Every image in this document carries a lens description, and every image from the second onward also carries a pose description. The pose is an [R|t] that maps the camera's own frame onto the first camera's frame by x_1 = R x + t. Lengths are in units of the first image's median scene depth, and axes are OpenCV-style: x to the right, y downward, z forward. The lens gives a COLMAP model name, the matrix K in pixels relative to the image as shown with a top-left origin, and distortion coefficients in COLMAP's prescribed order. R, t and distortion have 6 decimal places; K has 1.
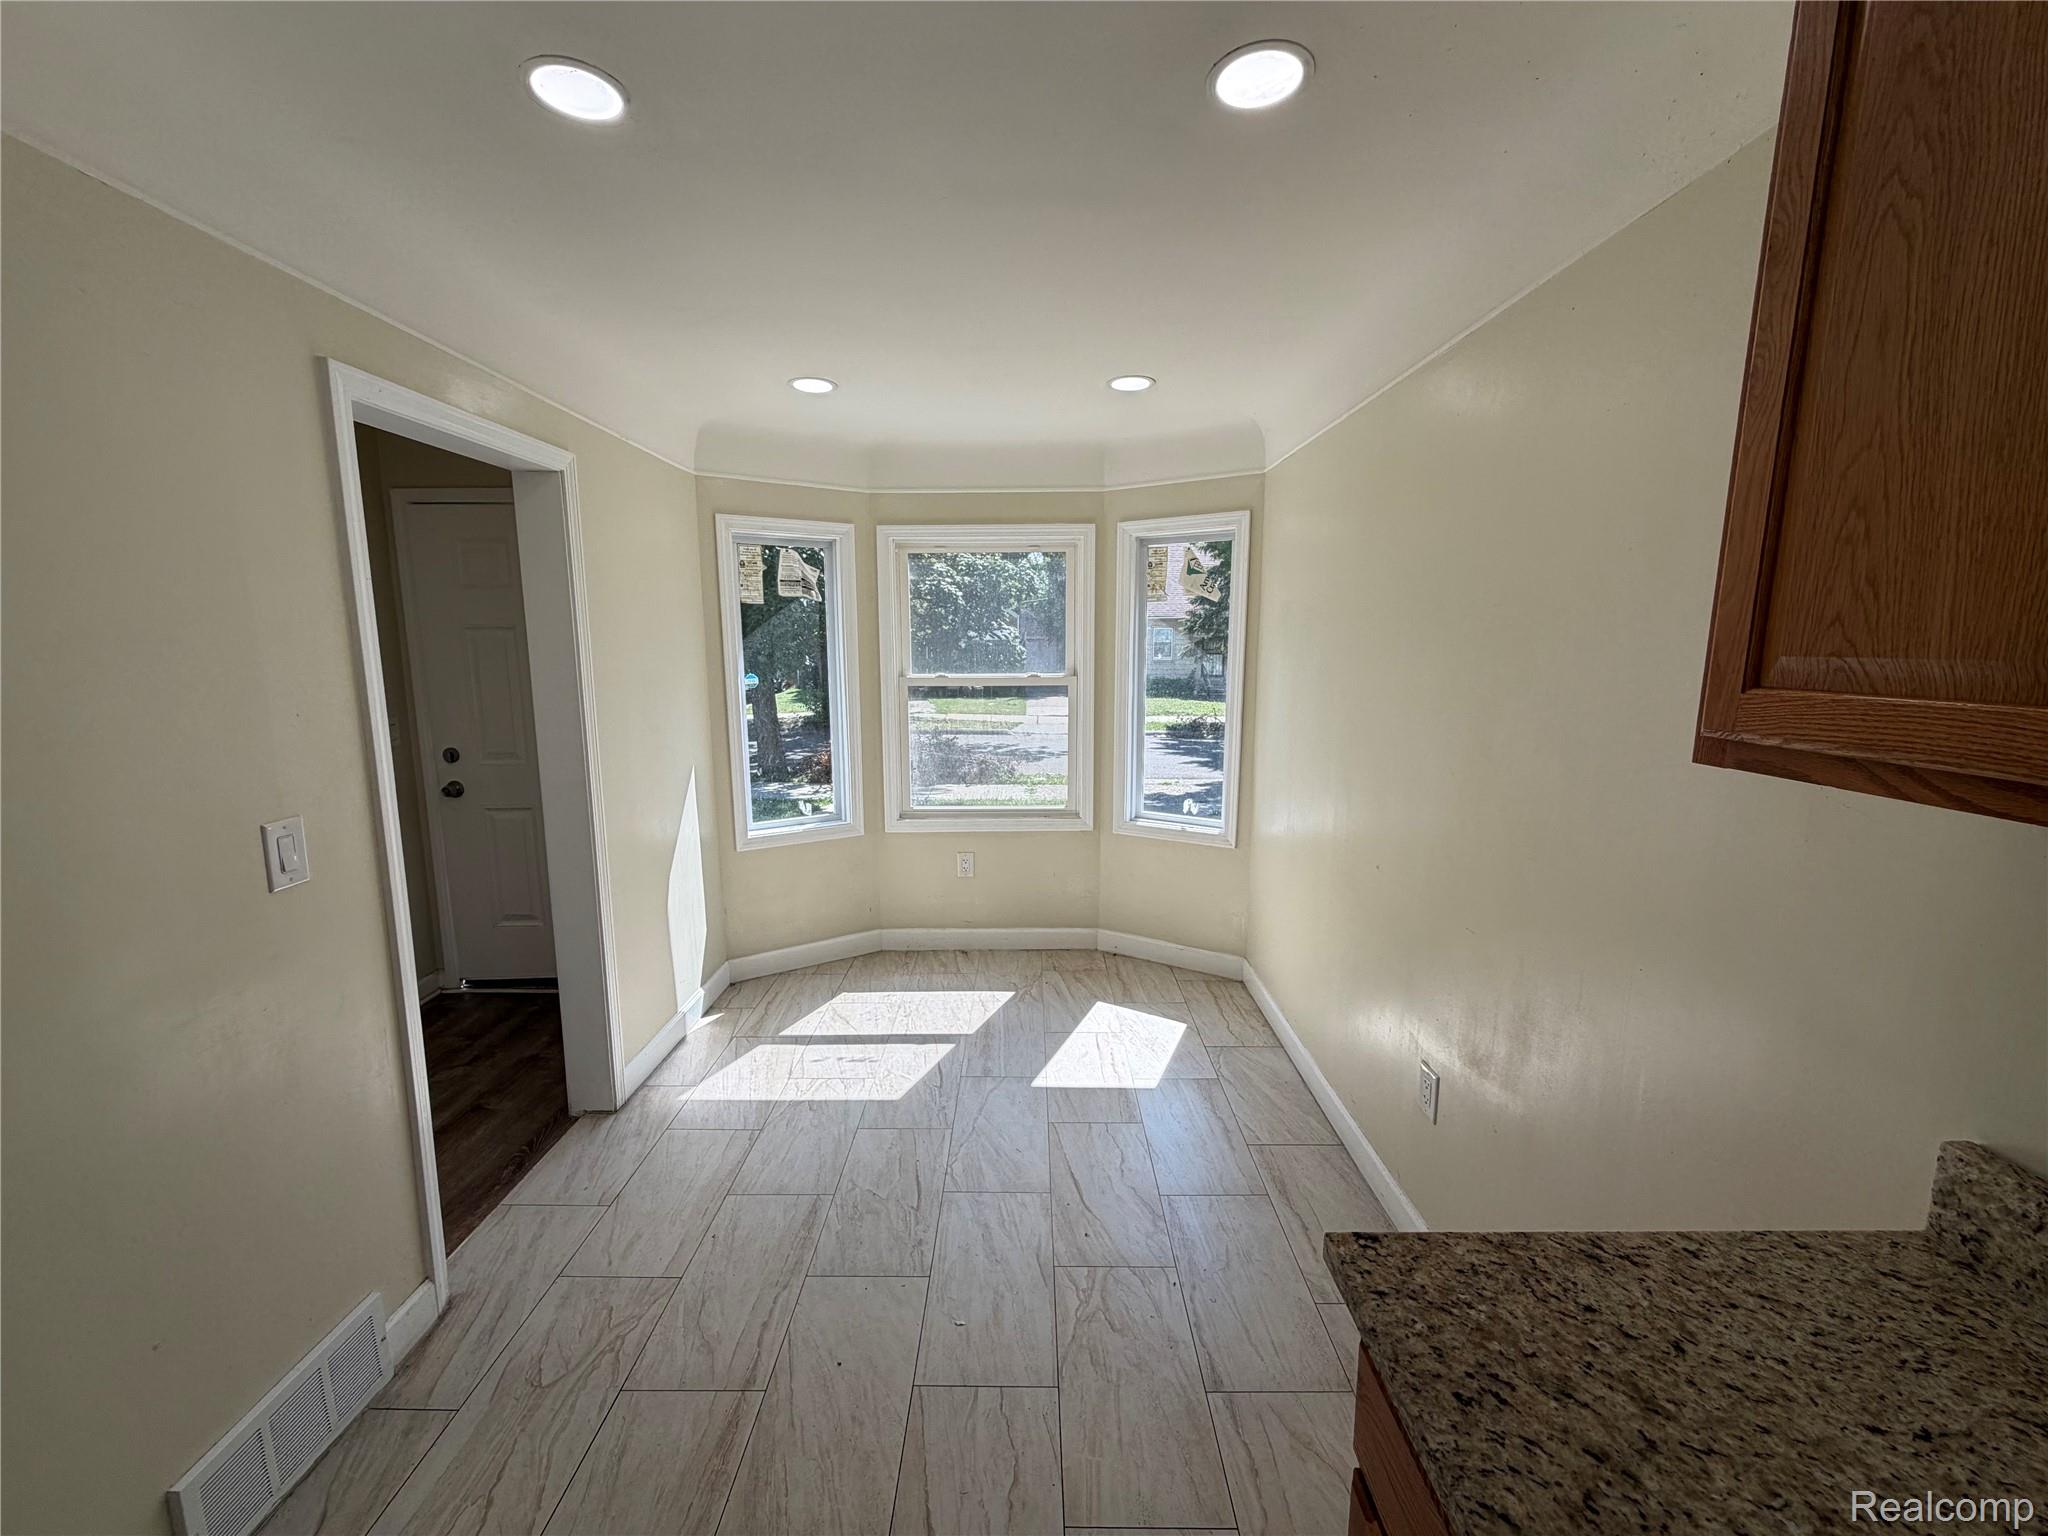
lens RADIAL K [[818.8, 0, 1019.0], [0, 818.8, 763.0], [0, 0, 1]] dist [0.004507, -0.000458]
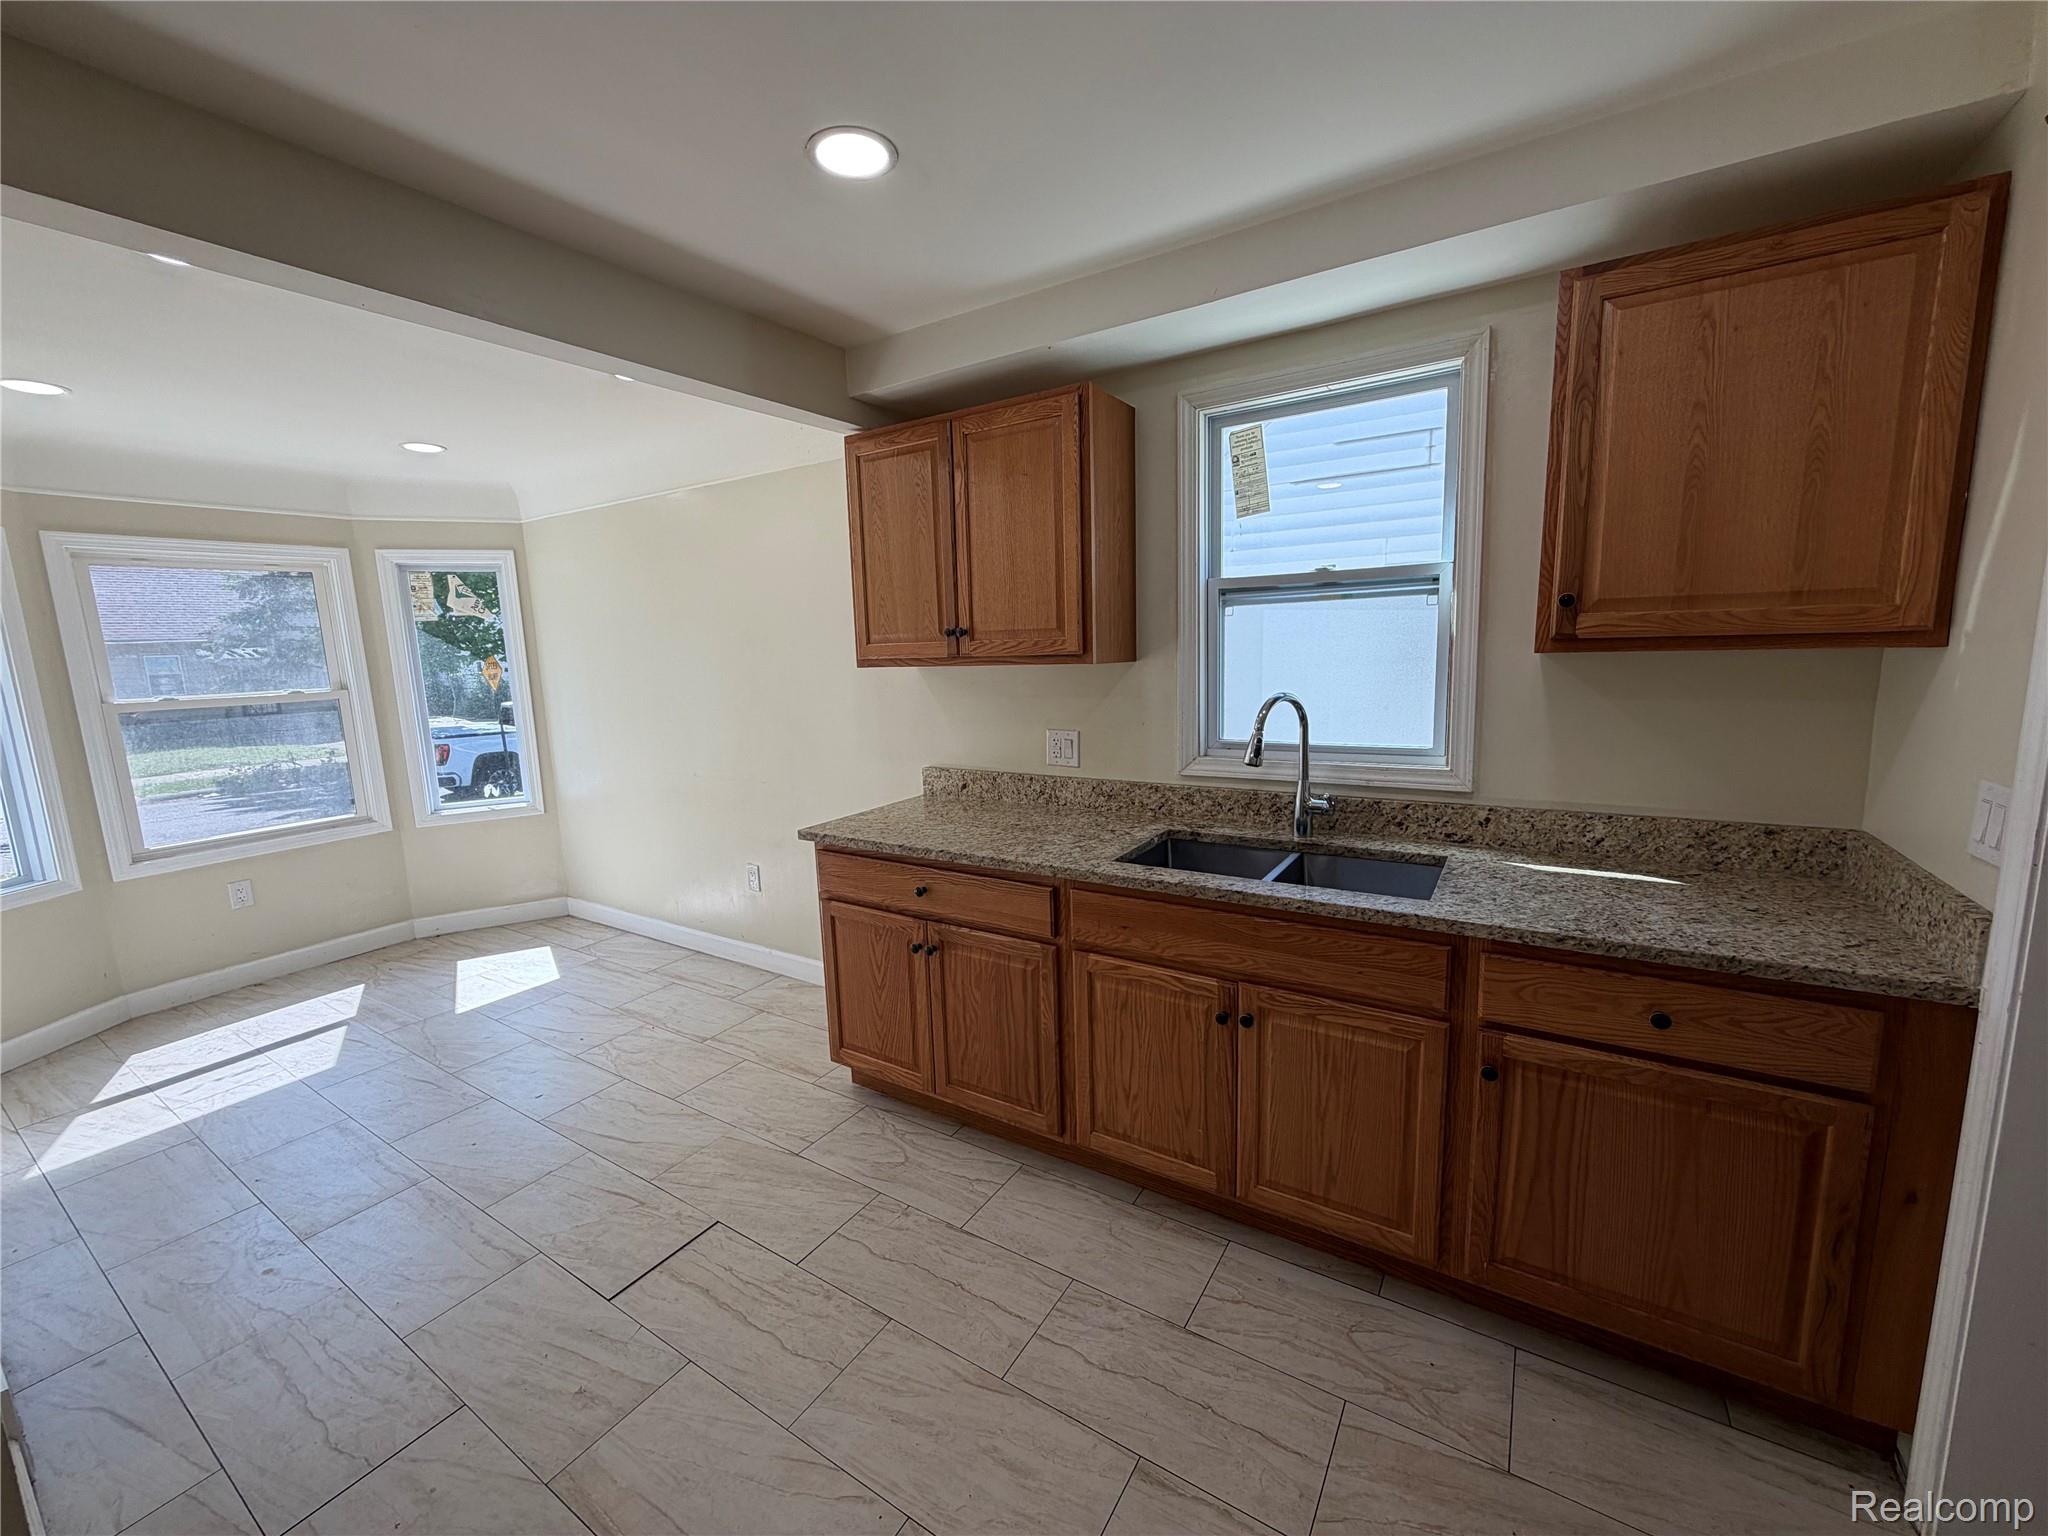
lens RADIAL K [[818.8, 0, 1020.9], [0, 818.8, 767.1], [0, 0, 1]] dist [0.004507, -0.000458]
pose [[0.529979, -0.145647, 0.835410, -0.398238], [0.161635, 0.984429, 0.069087, 0.064745], [-0.832464, 0.098417, 0.545269, -0.320484]]
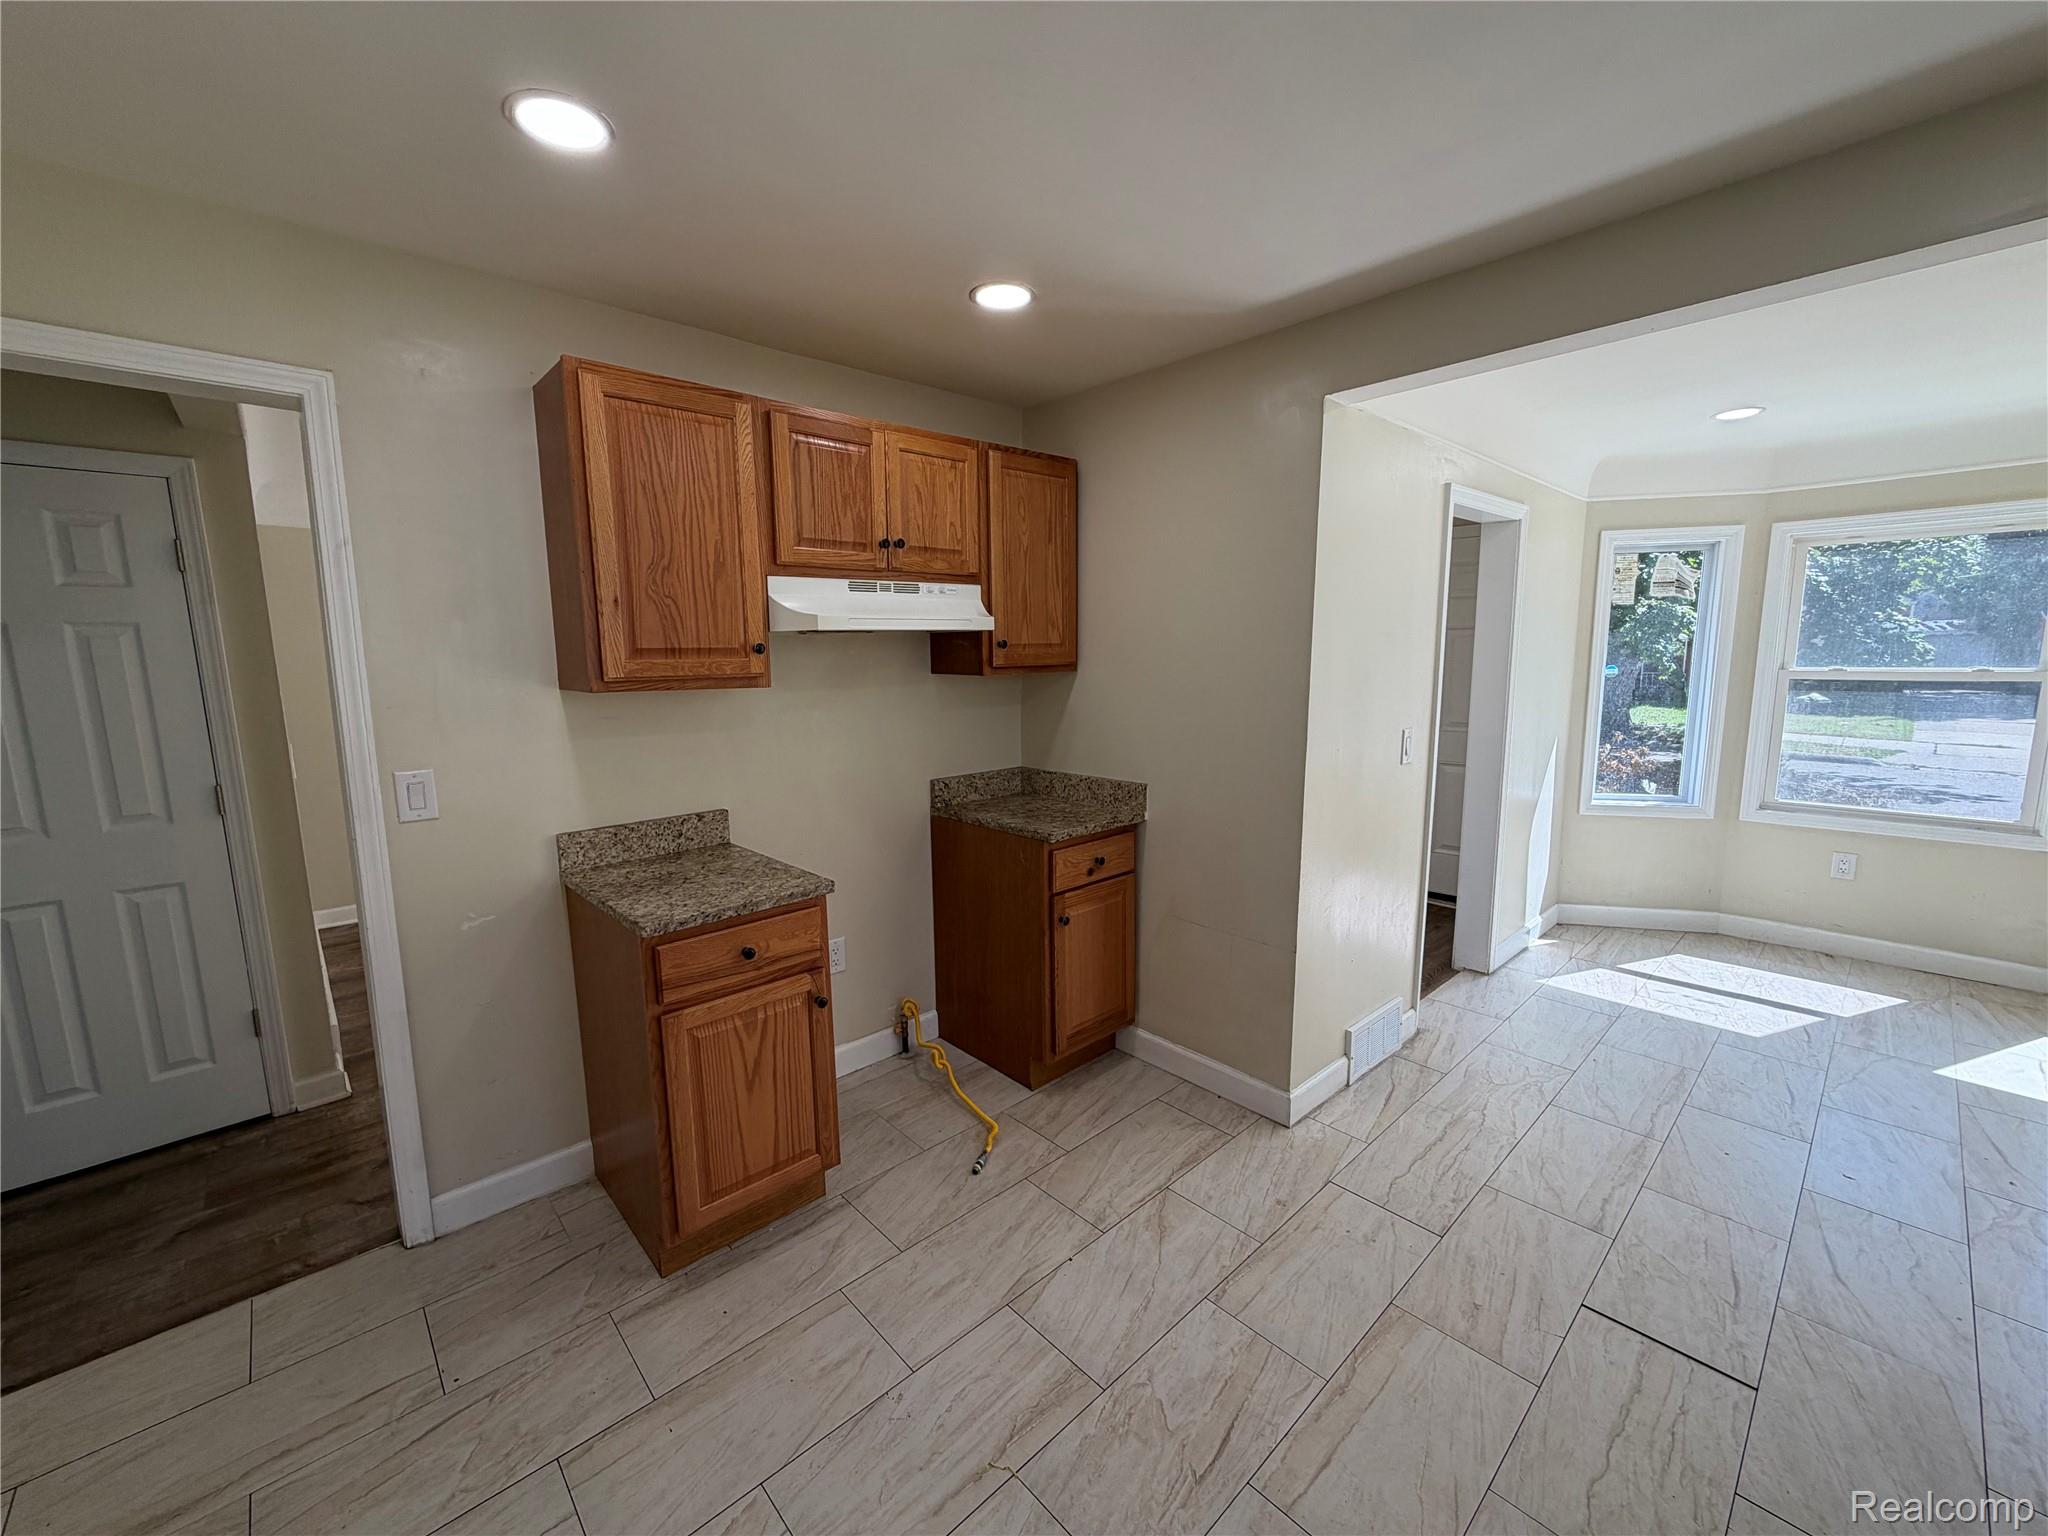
lens RADIAL K [[818.8, 0, 1019.3], [0, 818.8, 770.7], [0, 0, 1]] dist [0.004507, -0.000458]
pose [[0.686956, 0.100480, -0.719719, -0.051628], [-0.097327, 0.994193, 0.045903, 0.069177], [0.720152, 0.038515, 0.692747, -0.411111]]
